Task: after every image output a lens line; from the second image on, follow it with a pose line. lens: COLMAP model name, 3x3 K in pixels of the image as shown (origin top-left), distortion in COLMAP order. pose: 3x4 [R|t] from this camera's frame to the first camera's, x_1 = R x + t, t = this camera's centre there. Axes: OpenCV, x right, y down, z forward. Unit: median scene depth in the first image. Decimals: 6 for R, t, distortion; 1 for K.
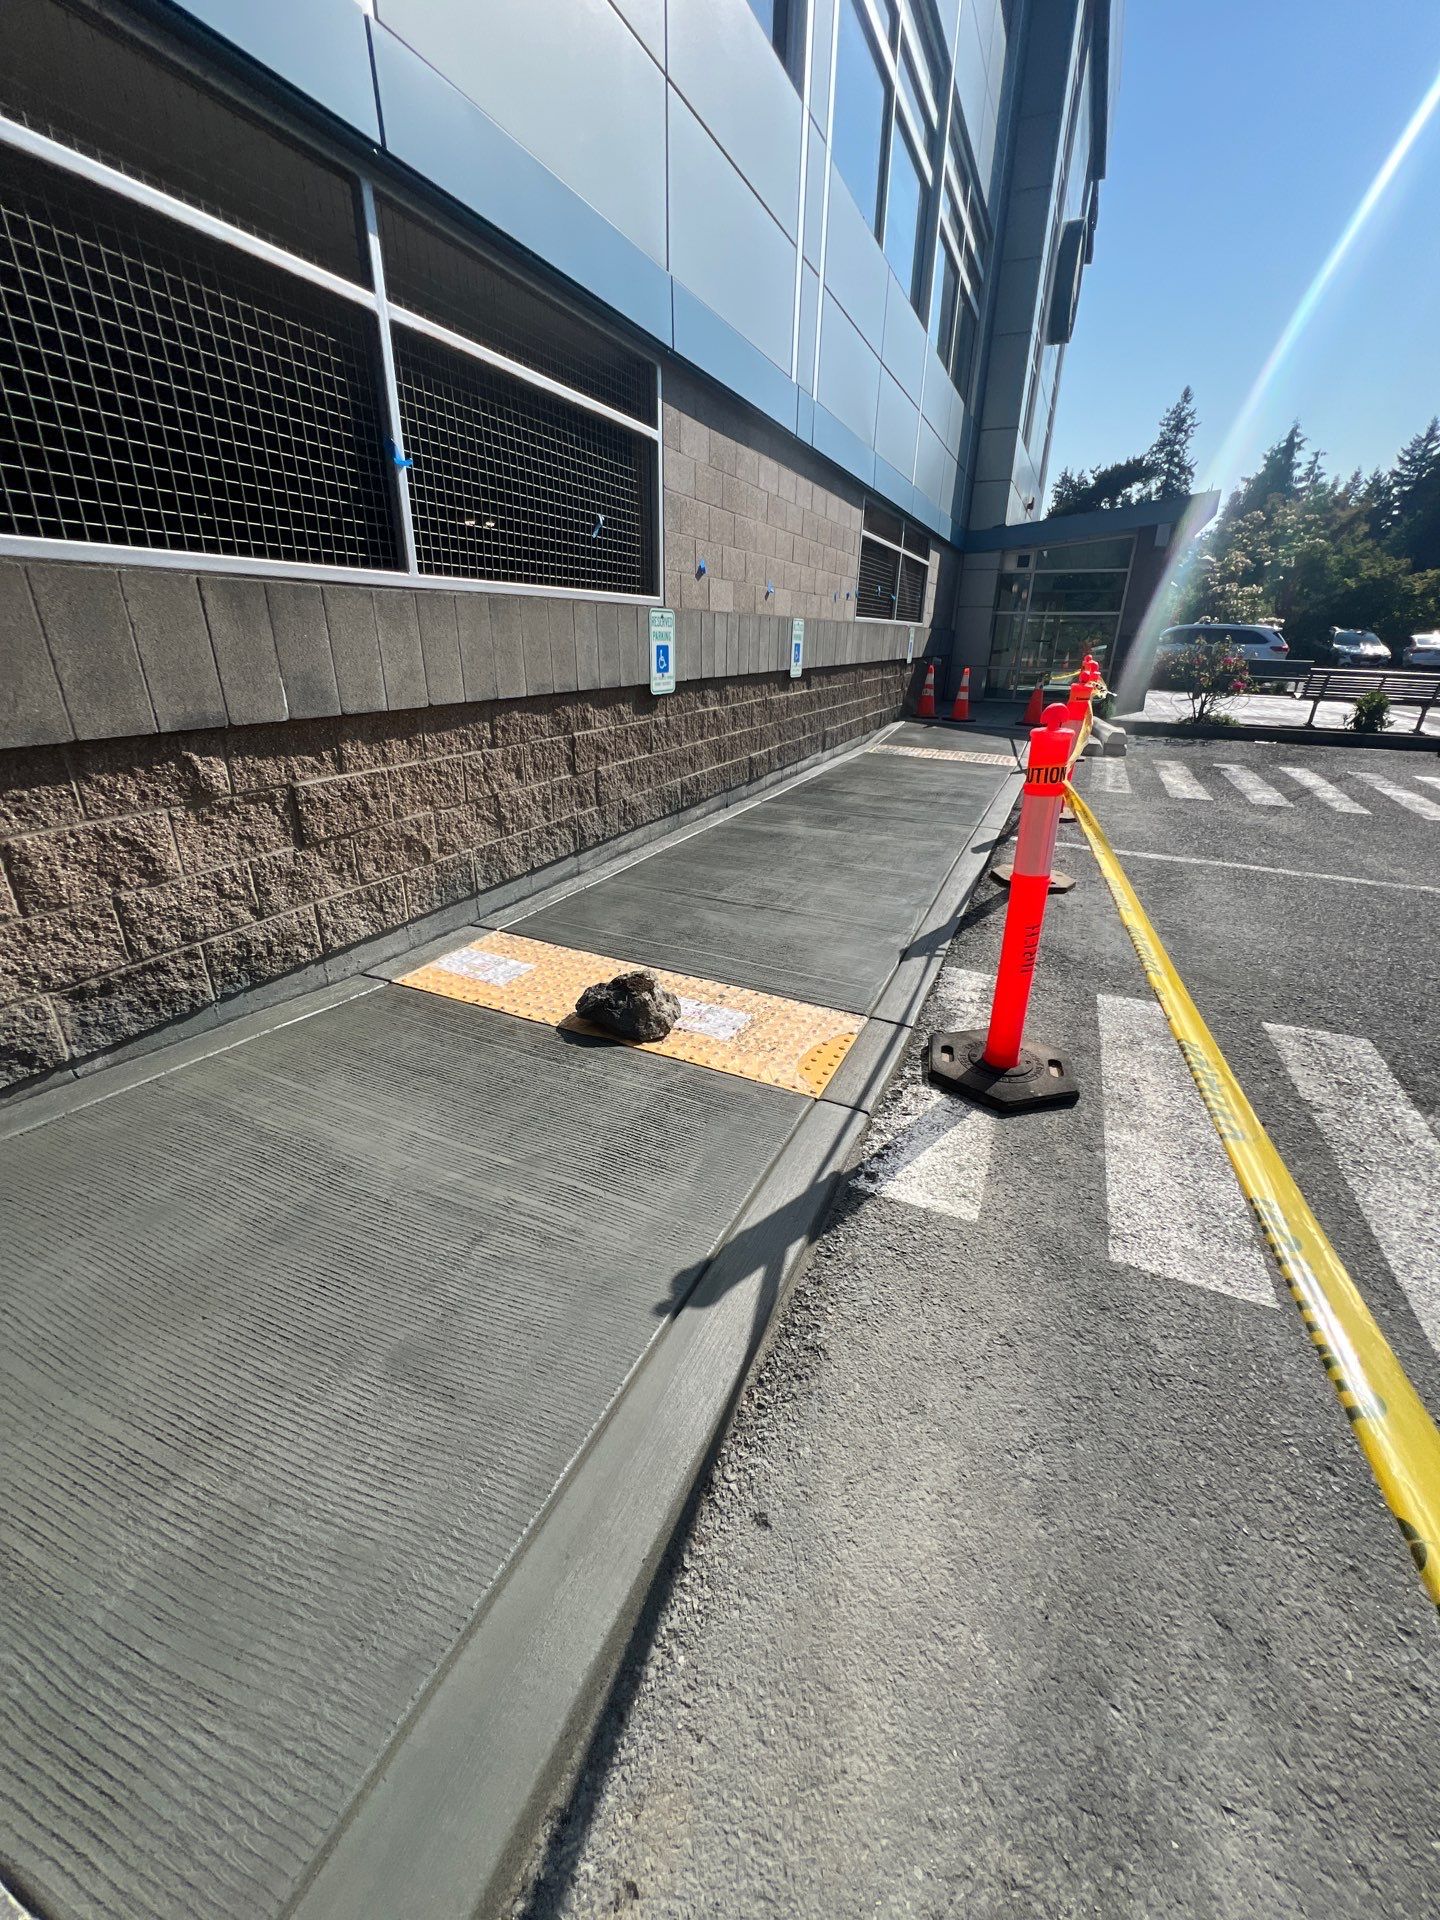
lens RADIAL K [[766.4, 0, 718.8], [0, 766.4, 961.3], [0, 0, 1]] dist [-0.001496, 0.000123]
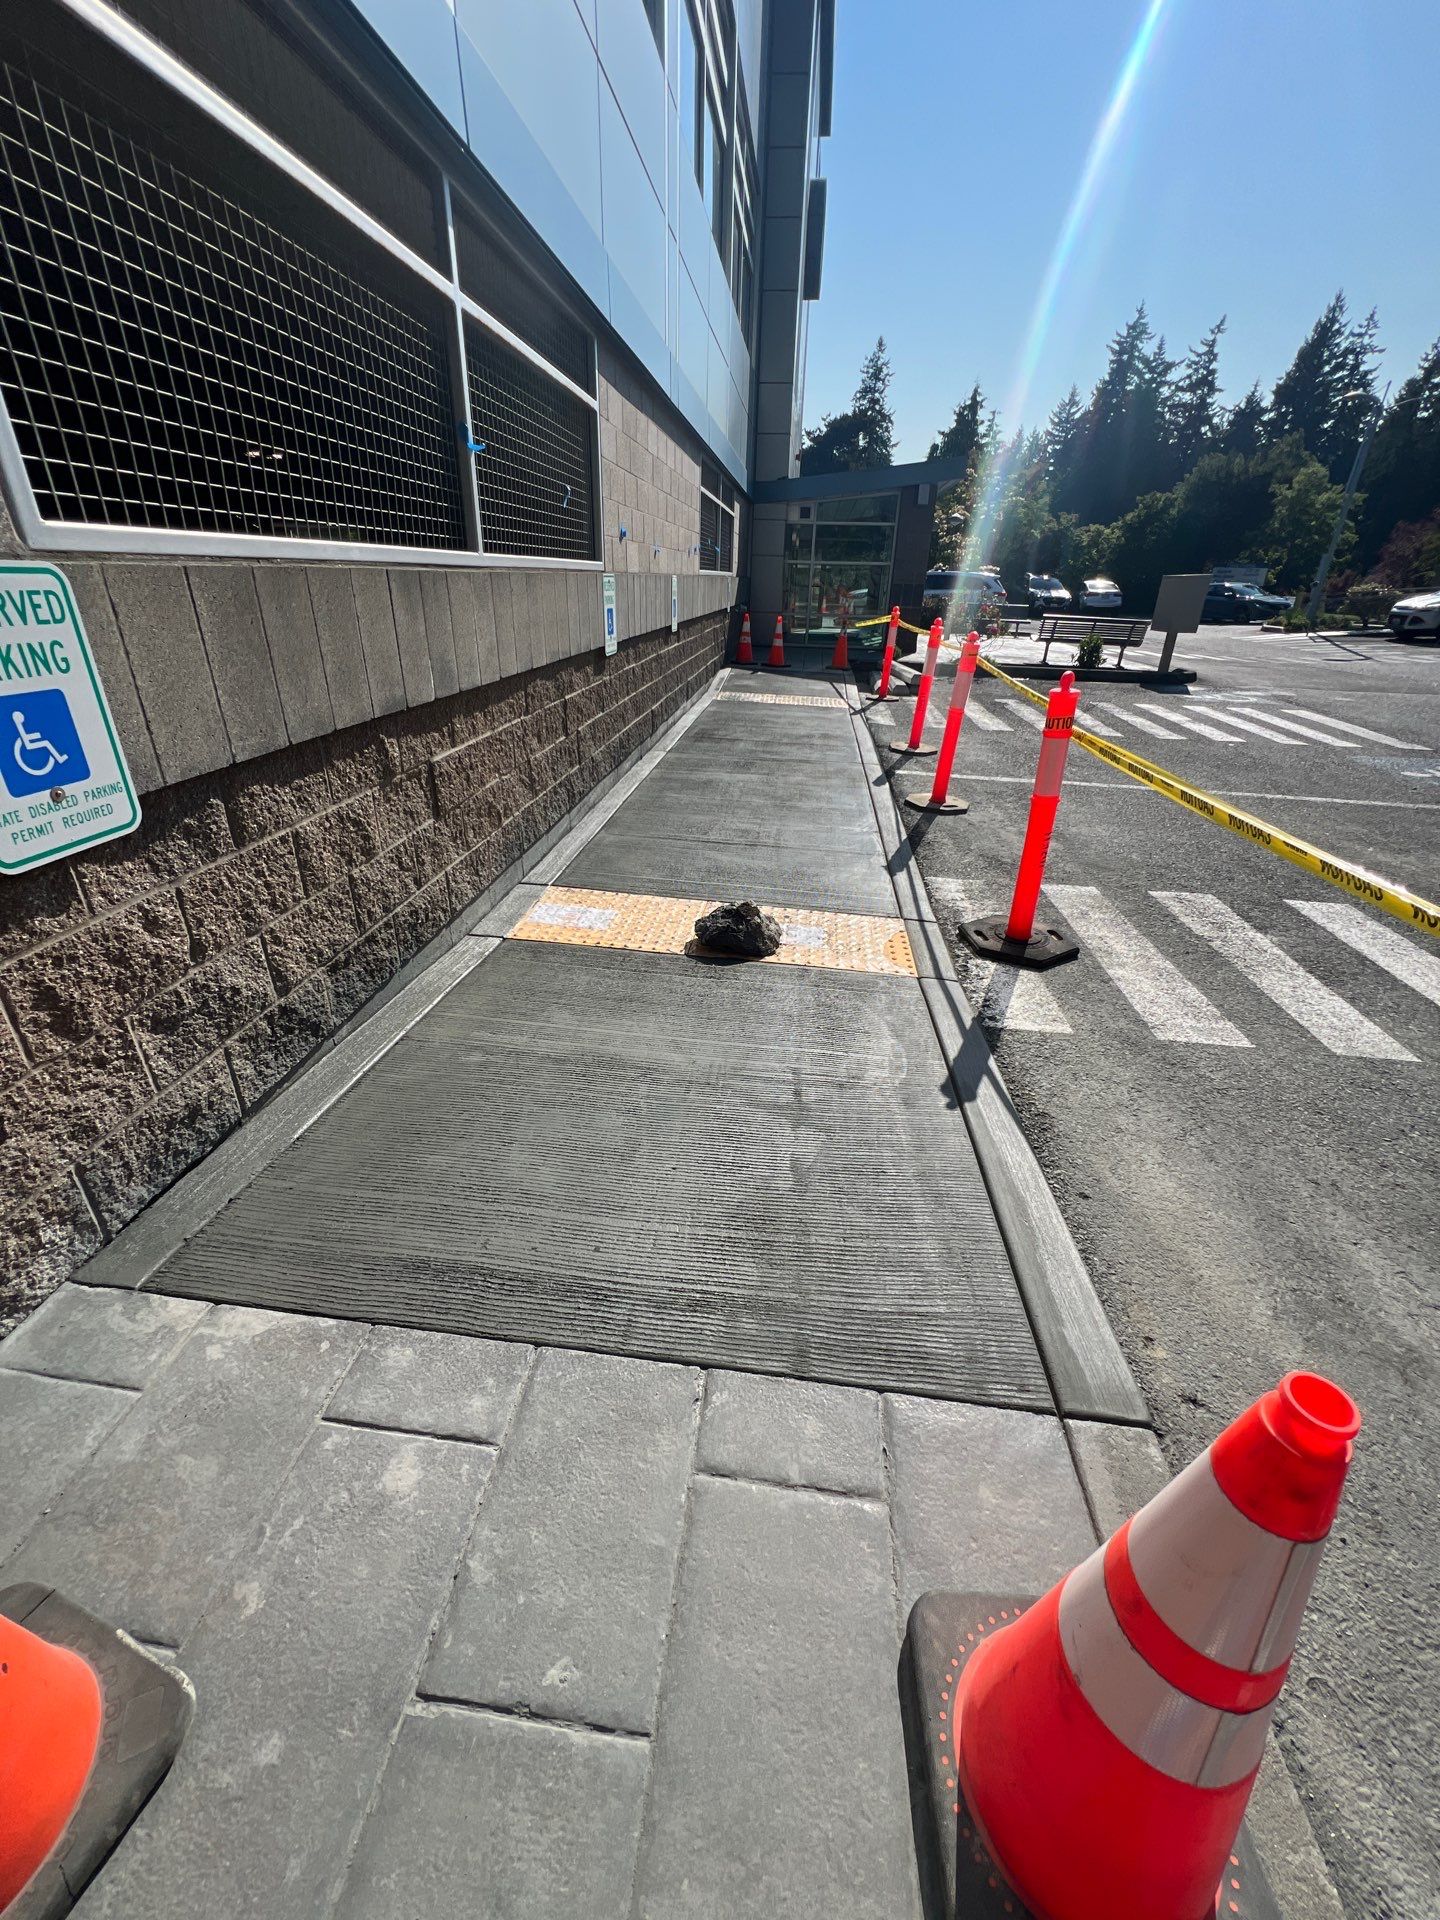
lens RADIAL K [[768.3, 0, 720.0], [0, 768.3, 960.0], [0, 0, 1]] dist [-0.001081, -0.000284]
pose [[0.952327, -0.128136, 0.276867, -0.287170], [0.109695, 0.990646, 0.081163, 0.001995], [-0.284677, -0.046922, 0.957474, -0.089412]]
